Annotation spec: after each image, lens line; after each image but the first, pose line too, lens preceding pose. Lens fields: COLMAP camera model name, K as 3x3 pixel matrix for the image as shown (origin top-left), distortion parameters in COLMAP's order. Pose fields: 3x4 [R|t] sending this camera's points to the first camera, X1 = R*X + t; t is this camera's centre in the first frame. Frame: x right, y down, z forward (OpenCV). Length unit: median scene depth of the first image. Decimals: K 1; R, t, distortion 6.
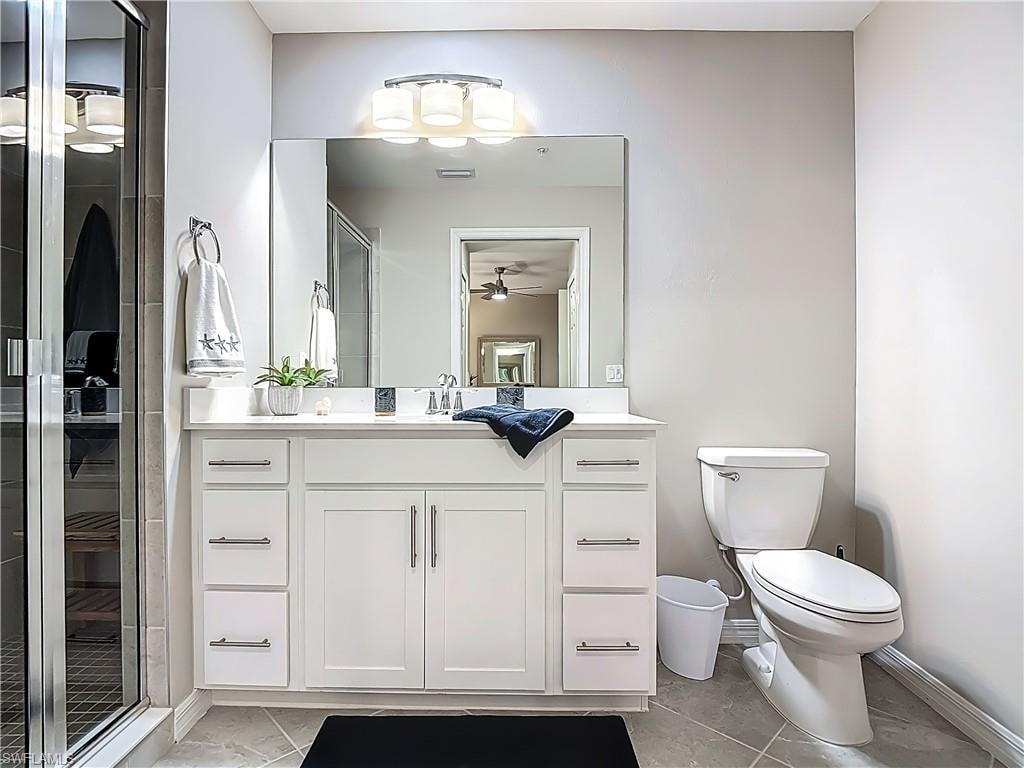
lens RADIAL K [[551.3, 0, 512.2], [0, 551.3, 386.2], [0, 0, 1]] dist [-0.001415, -0.007337]
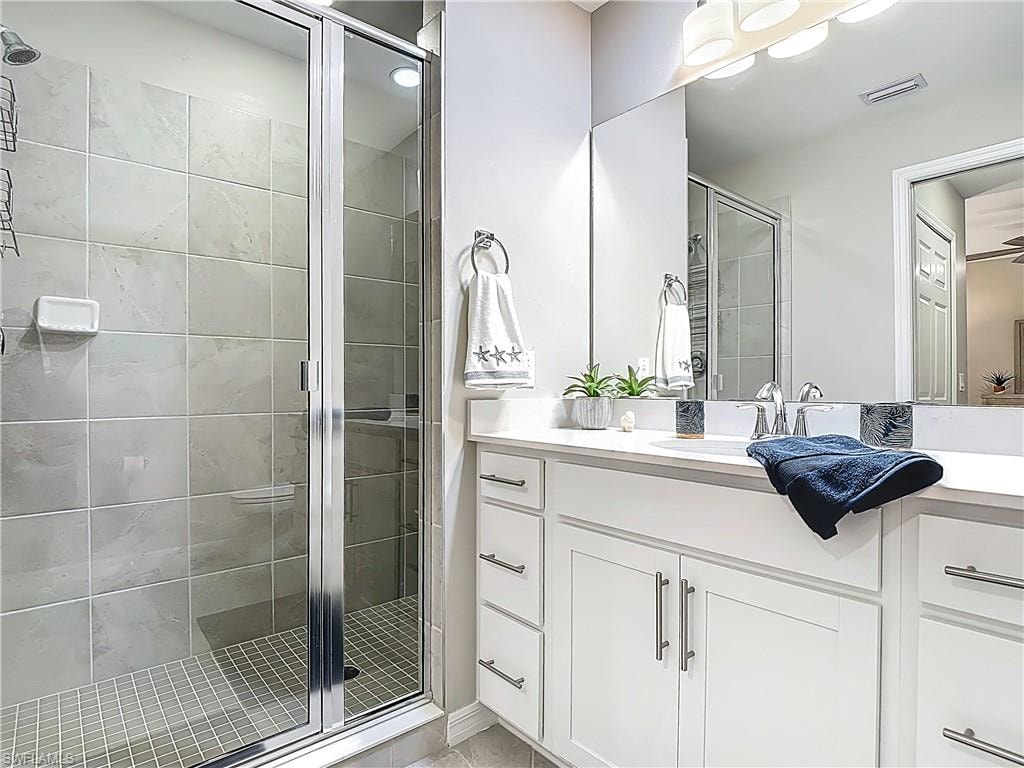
lens RADIAL K [[558.8, 0, 499.0], [0, 558.8, 385.6], [0, 0, 1]] dist [0.000278, -0.001678]
pose [[0.654241, -0.000387, -0.756286, 0.223979], [-0.002025, 0.999995, -0.002264, -0.021108], [0.756284, 0.003012, 0.654237, 0.362776]]
